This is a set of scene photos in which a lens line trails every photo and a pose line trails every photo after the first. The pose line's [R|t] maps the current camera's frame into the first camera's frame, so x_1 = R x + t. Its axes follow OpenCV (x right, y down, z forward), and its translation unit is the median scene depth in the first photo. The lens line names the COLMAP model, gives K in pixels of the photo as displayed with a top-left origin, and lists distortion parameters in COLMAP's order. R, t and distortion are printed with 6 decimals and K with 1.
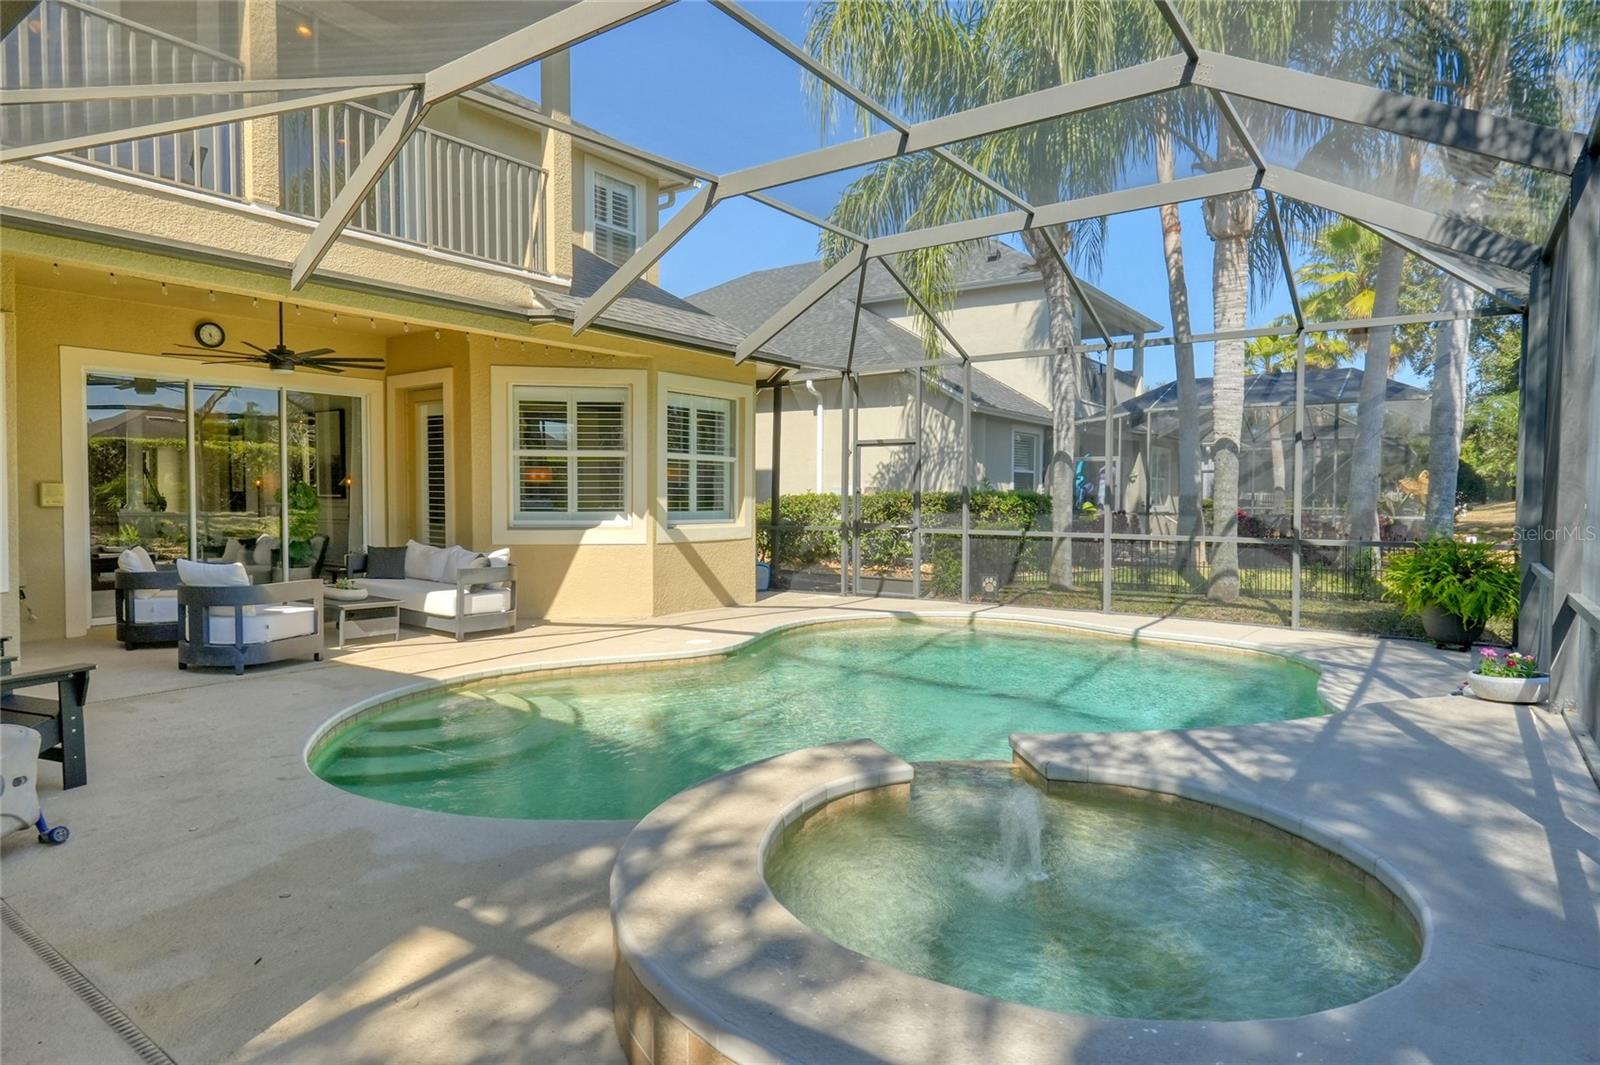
lens RADIAL K [[905.9, 0, 801.2], [0, 905.9, 526.9], [0, 0, 1]] dist [-0.003306, 0.003975]
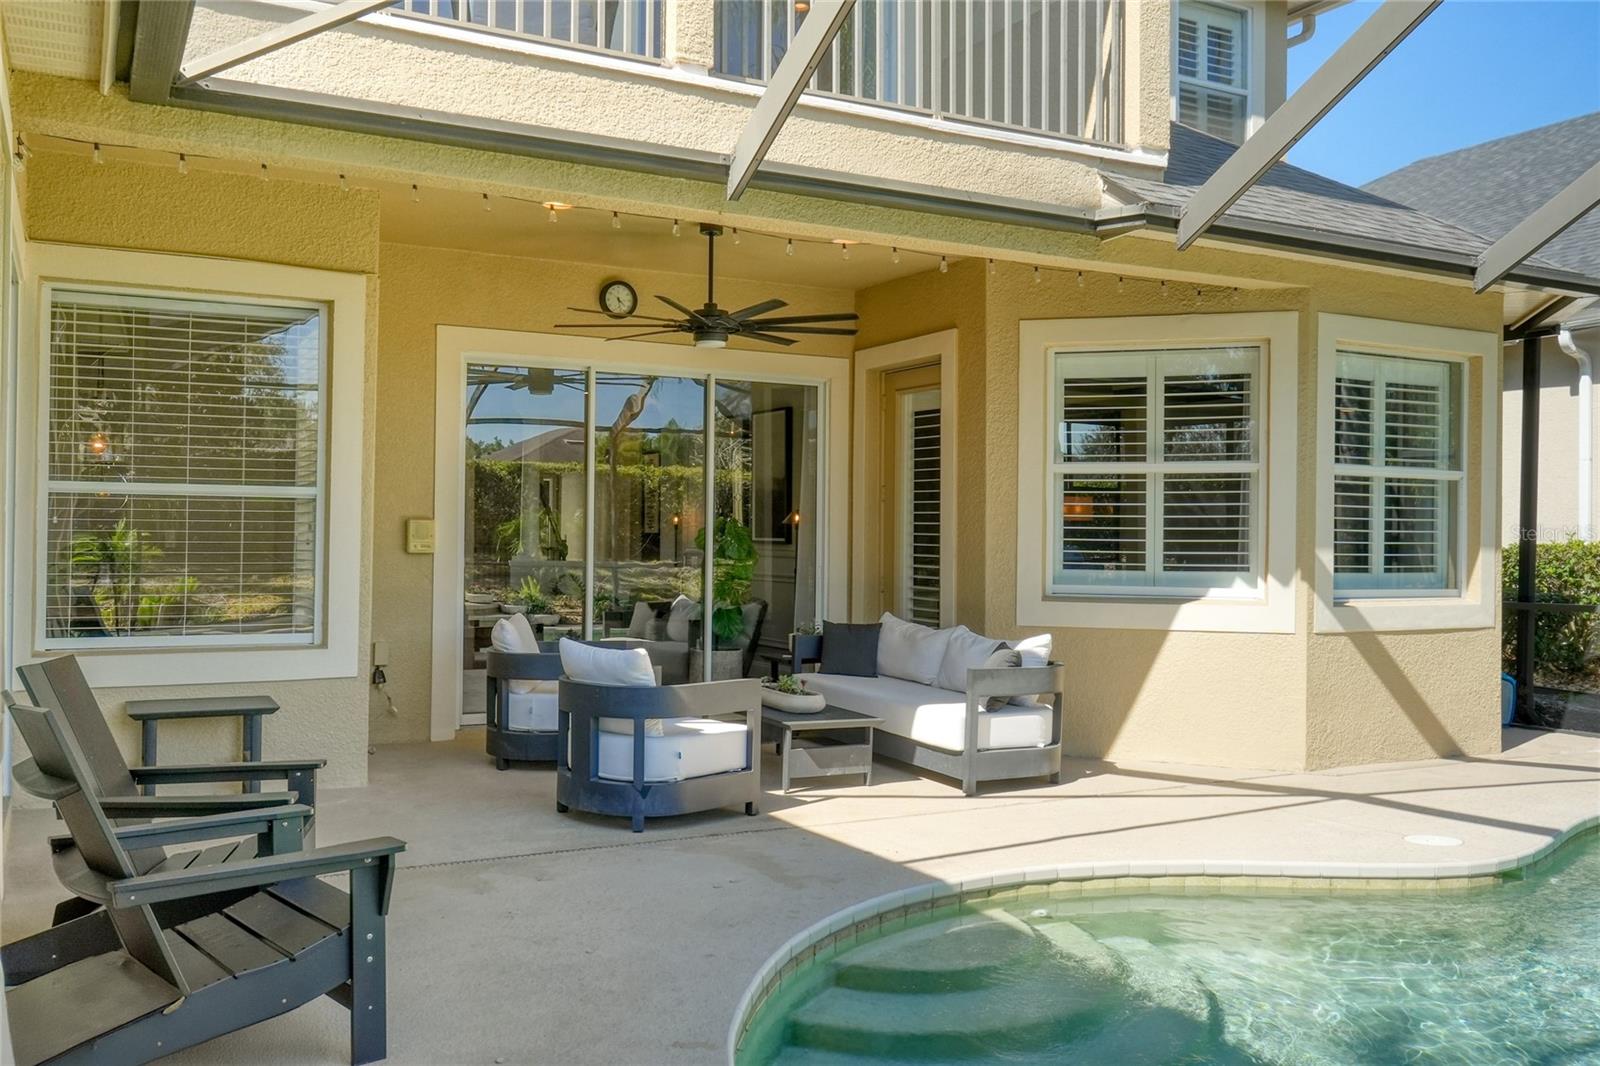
lens RADIAL K [[1402.2, 0, 802.3], [0, 1402.2, 532.3], [0, 0, 1]] dist [0.012683, -0.000365]
pose [[0.899644, 0.003767, -0.436608, -0.076345], [-0.021806, 0.999103, -0.036312, -0.004838], [0.436079, 0.042189, 0.898919, 0.133571]]
